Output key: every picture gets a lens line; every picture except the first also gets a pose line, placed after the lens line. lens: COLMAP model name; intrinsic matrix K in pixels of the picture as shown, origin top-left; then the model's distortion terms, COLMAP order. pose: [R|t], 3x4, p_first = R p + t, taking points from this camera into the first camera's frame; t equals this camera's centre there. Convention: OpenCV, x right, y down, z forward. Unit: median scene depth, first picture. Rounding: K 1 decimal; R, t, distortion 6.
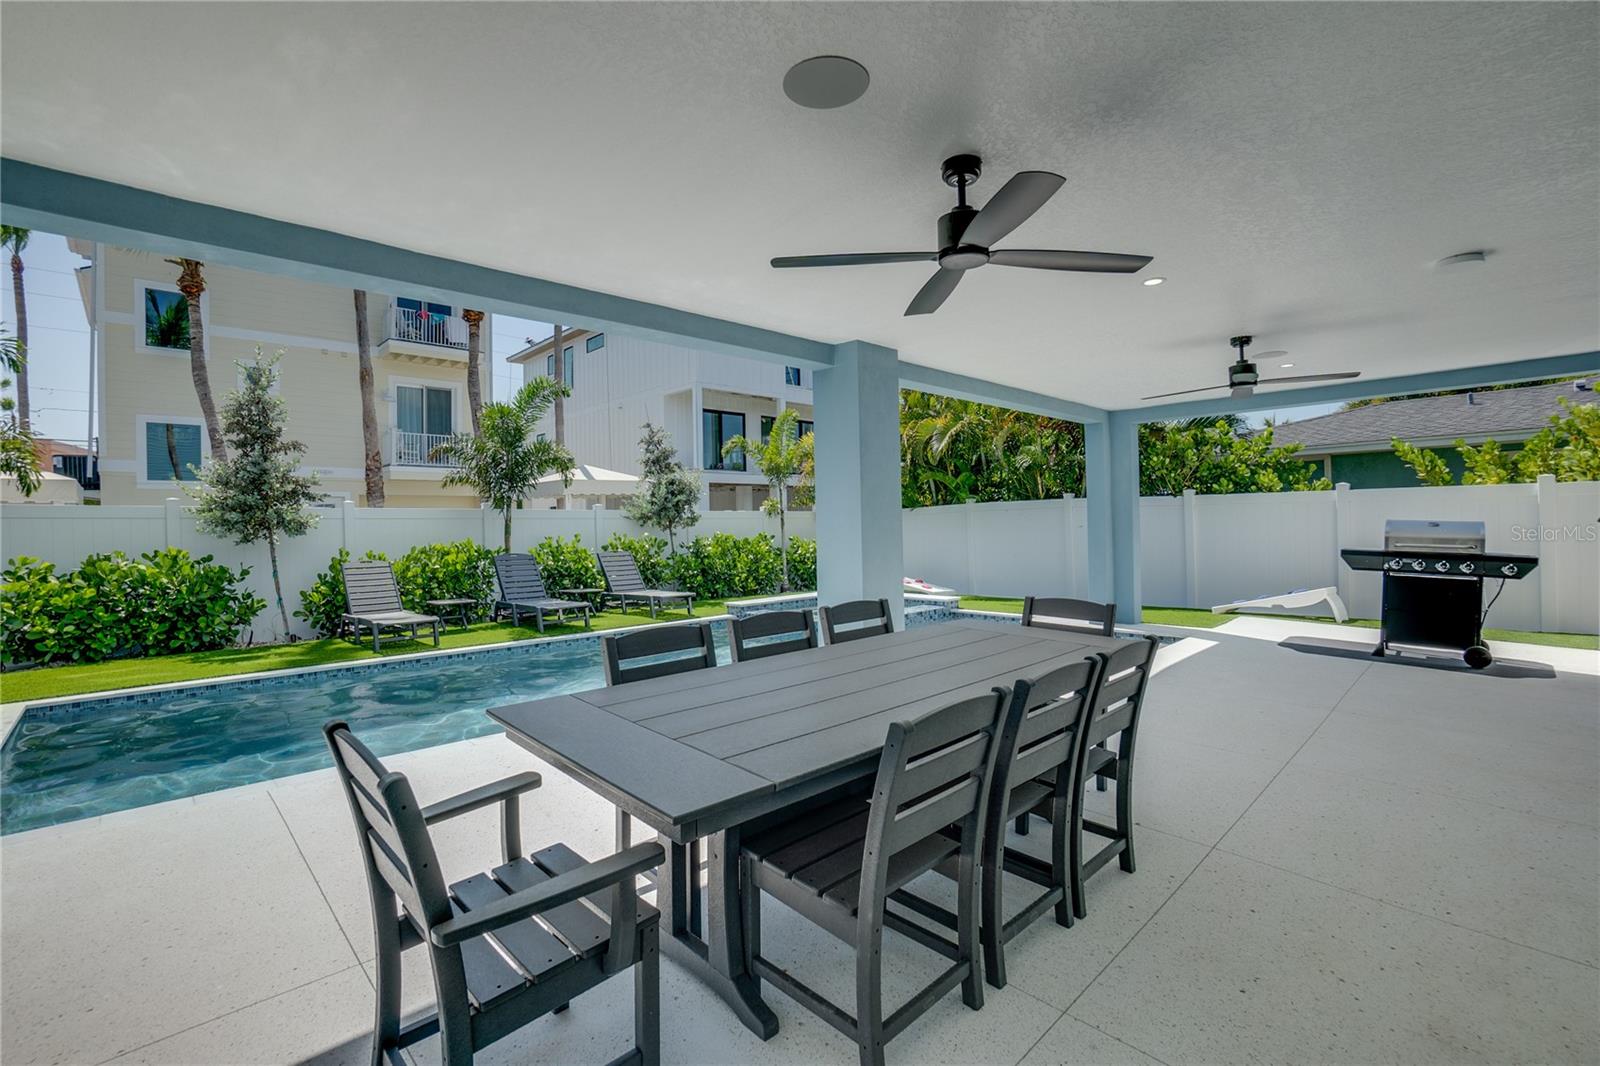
lens RADIAL K [[712.4, 0, 810.6], [0, 712.4, 528.8], [0, 0, 1]] dist [-0.046392, 0.014036]
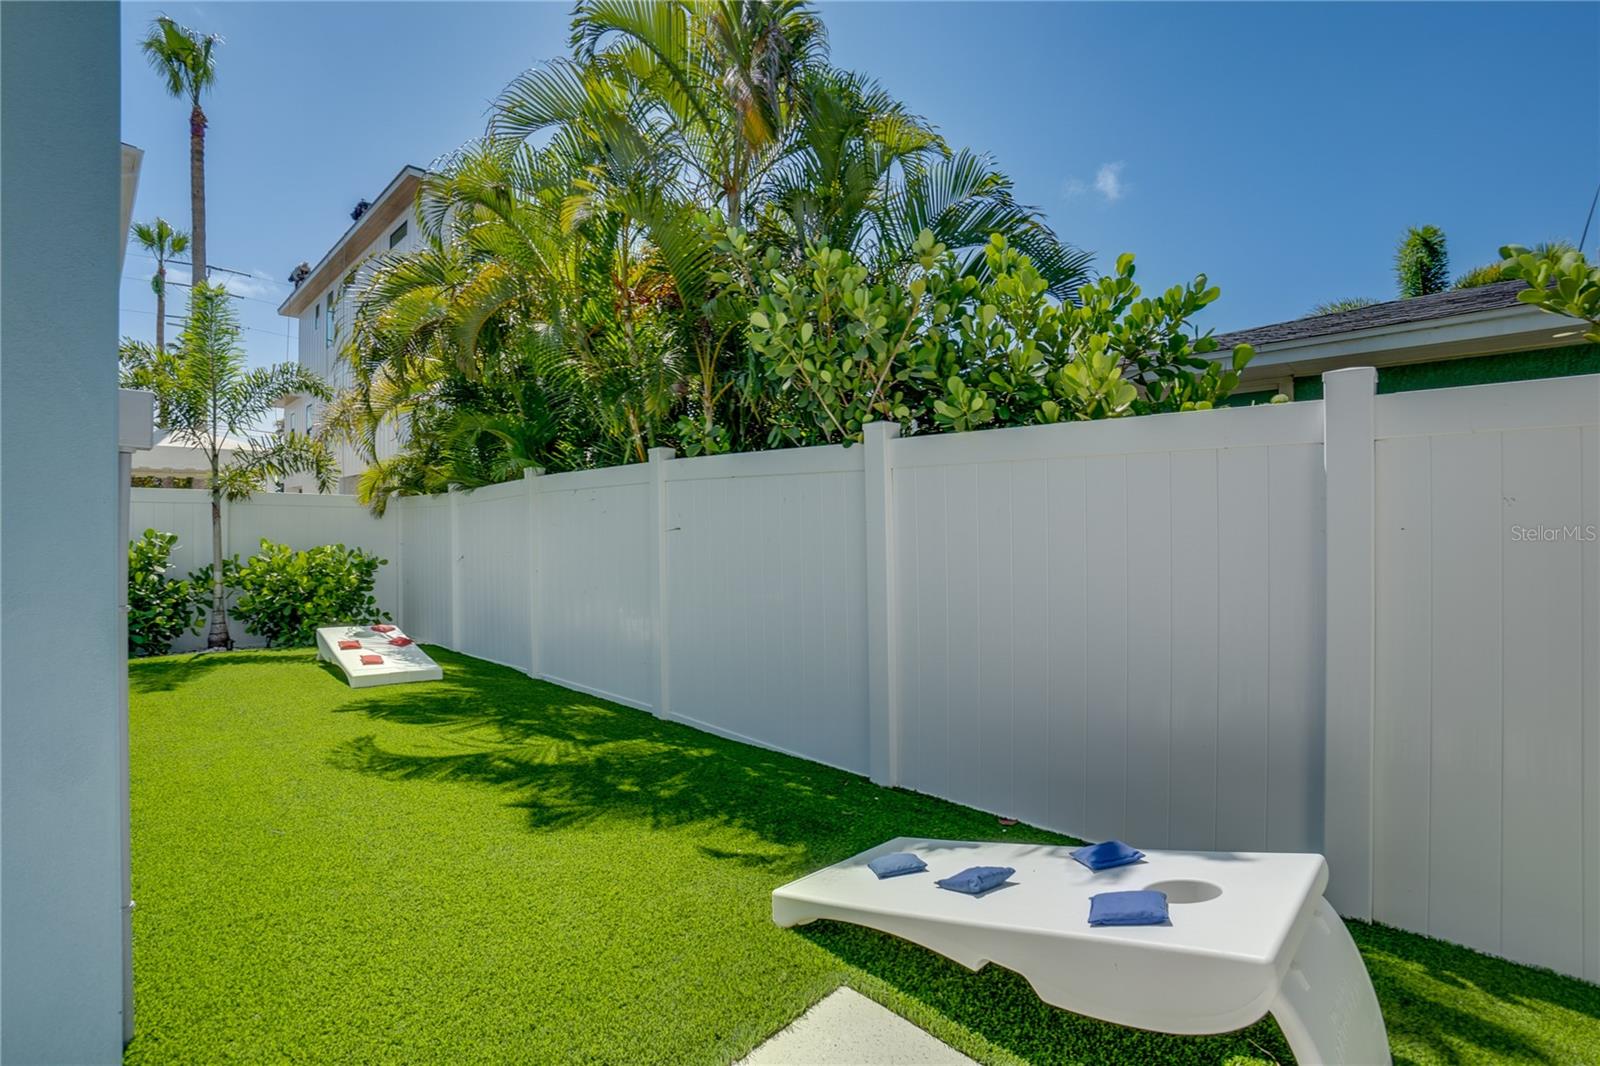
lens RADIAL K [[712.4, 0, 785.7], [0, 712.4, 531.4], [0, 0, 1]] dist [-0.046392, 0.014036]
pose [[0.999538, 0.017746, 0.024696, 0.526747], [-0.017758, 0.999842, 0.000290, -0.003150], [-0.024687, -0.000728, 0.999695, 0.718139]]
